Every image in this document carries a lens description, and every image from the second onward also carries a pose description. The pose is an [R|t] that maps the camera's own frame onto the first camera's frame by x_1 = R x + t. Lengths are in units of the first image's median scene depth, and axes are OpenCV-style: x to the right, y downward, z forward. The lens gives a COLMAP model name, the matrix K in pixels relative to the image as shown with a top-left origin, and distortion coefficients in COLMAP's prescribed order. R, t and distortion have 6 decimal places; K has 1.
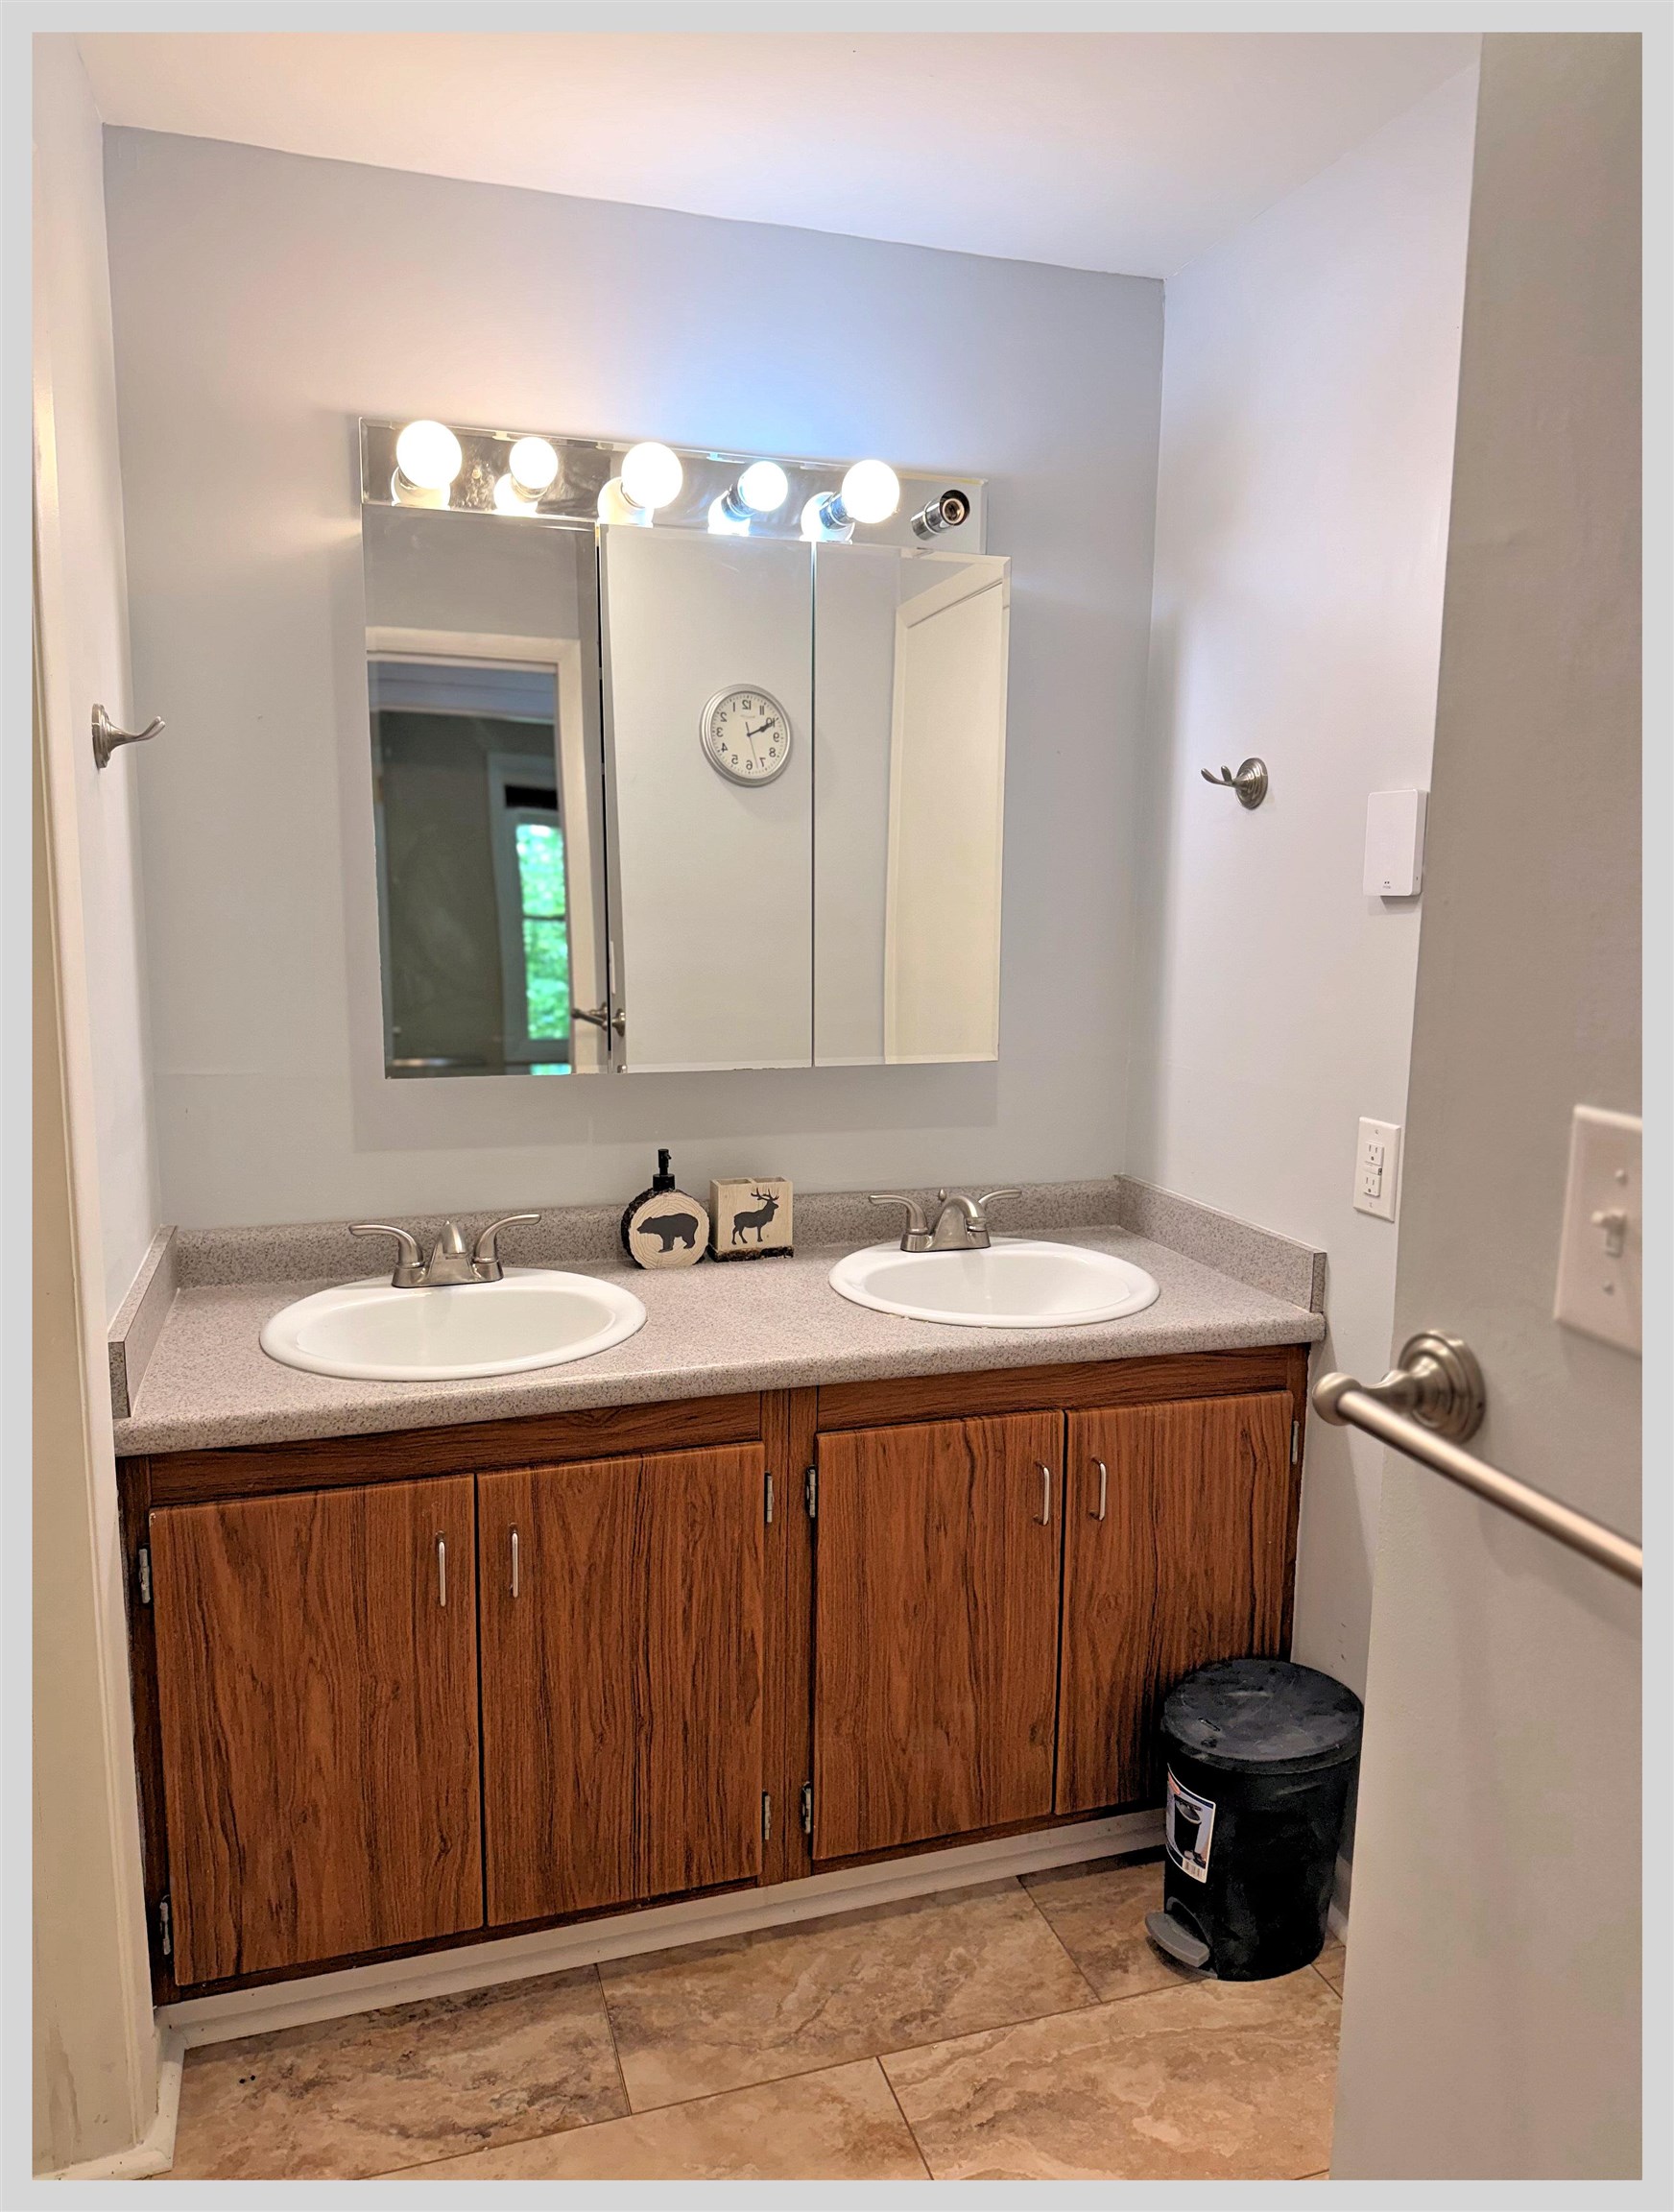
lens RADIAL K [[1551.7, 0, 837.2], [0, 1551.7, 1125.5], [0, 0, 1]] dist [-0.002567, -0.004109]
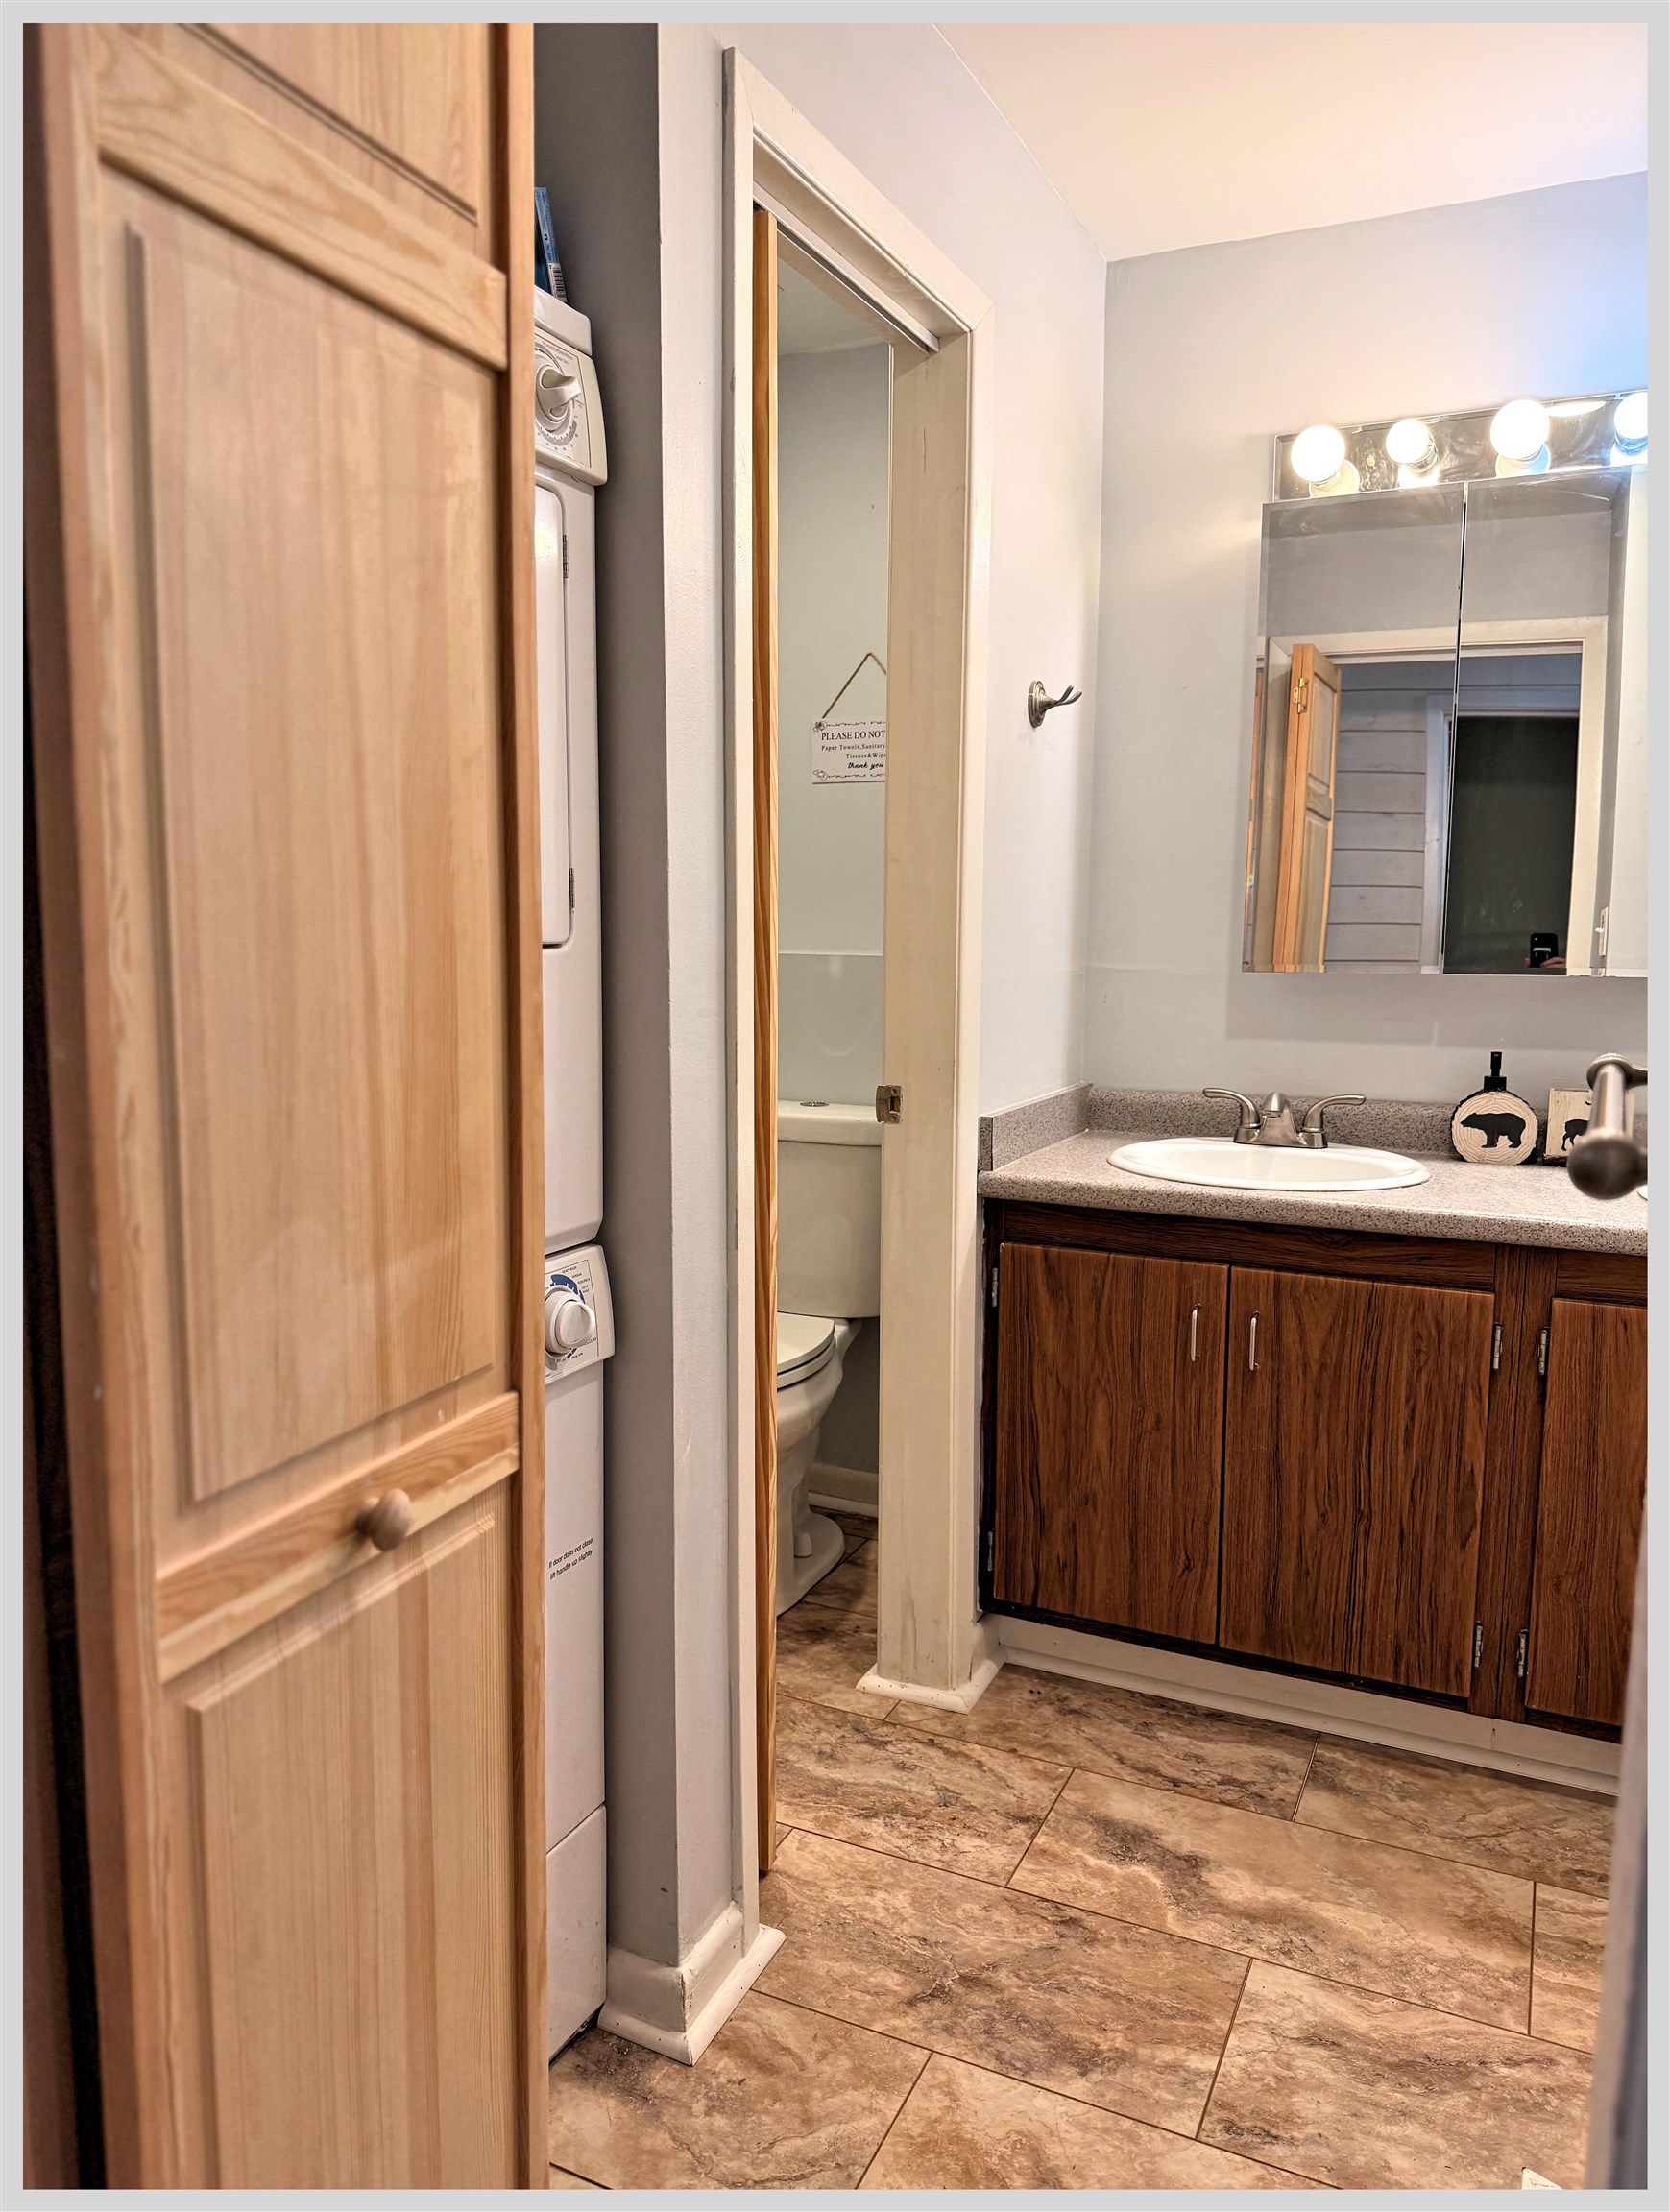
lens RADIAL K [[1529.7, 0, 820.4], [0, 1529.7, 1094.3], [0, 0, 1]] dist [0.115464, -0.146774]
pose [[0.730817, 0.075271, -0.678410, 0.353307], [-0.109357, 0.993974, -0.007521, 0.127044], [0.673756, 0.079686, 0.734645, -0.157518]]
